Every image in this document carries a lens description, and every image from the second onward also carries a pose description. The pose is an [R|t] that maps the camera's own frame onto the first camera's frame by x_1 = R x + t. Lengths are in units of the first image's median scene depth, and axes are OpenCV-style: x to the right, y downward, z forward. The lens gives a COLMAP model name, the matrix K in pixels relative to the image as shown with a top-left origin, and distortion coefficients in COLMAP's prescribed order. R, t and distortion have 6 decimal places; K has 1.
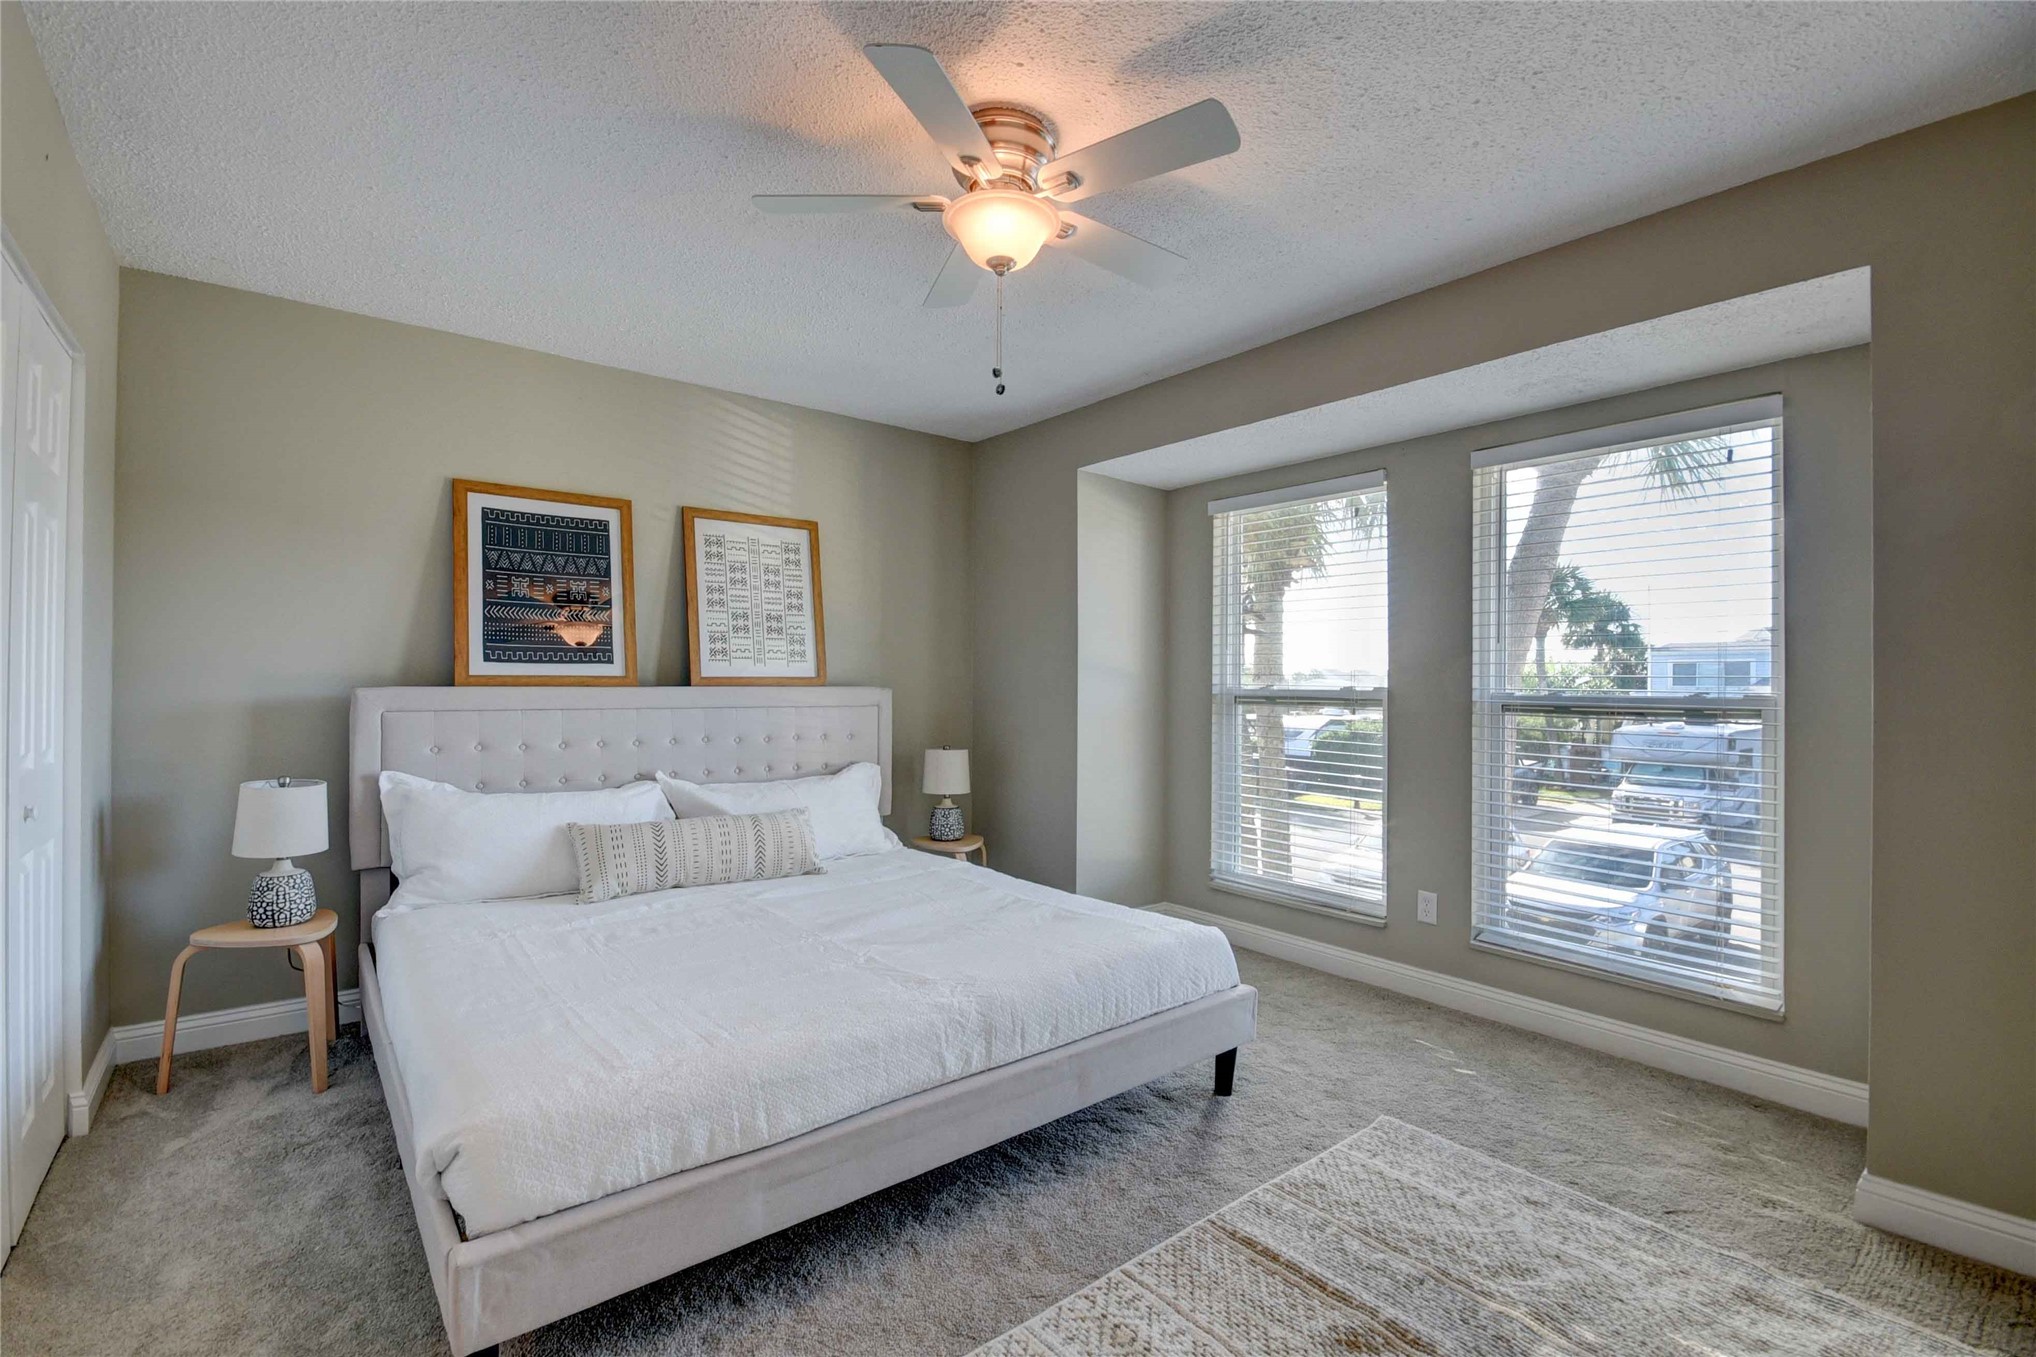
lens RADIAL K [[899.6, 0, 1028.3], [0, 899.6, 678.1], [0, 0, 1]] dist [0.000516, -0.007560]
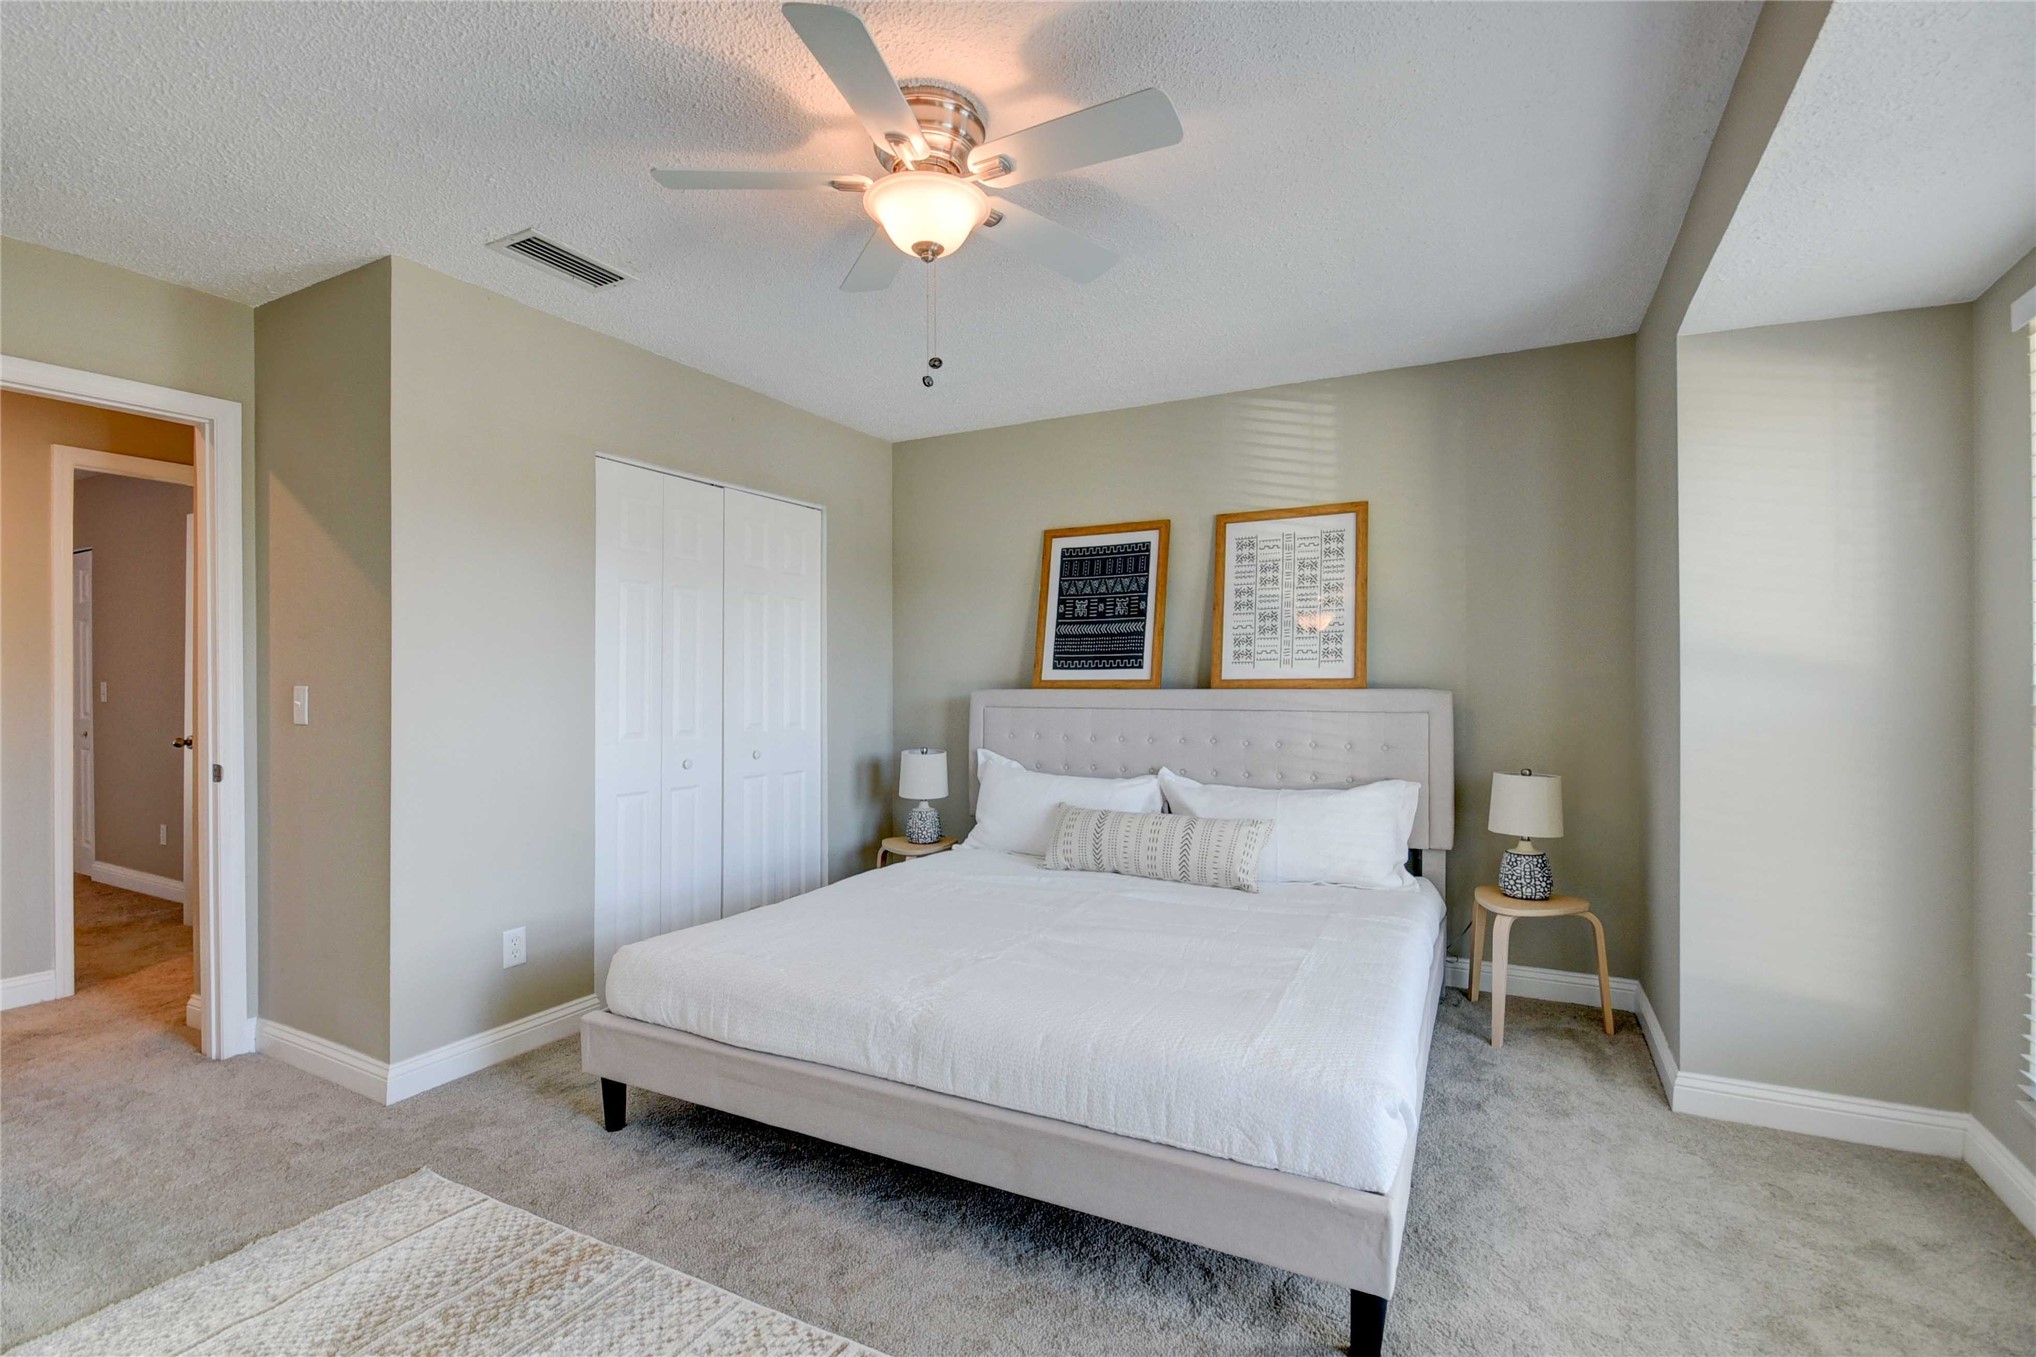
lens RADIAL K [[899.6, 0, 1028.3], [0, 899.6, 678.1], [0, 0, 1]] dist [0.000516, -0.007560]
pose [[0.415555, -0.009675, -0.909517, 0.505328], [0.007668, 0.999945, -0.007134, 0.002671], [0.909536, -0.004010, 0.415606, 0.403513]]
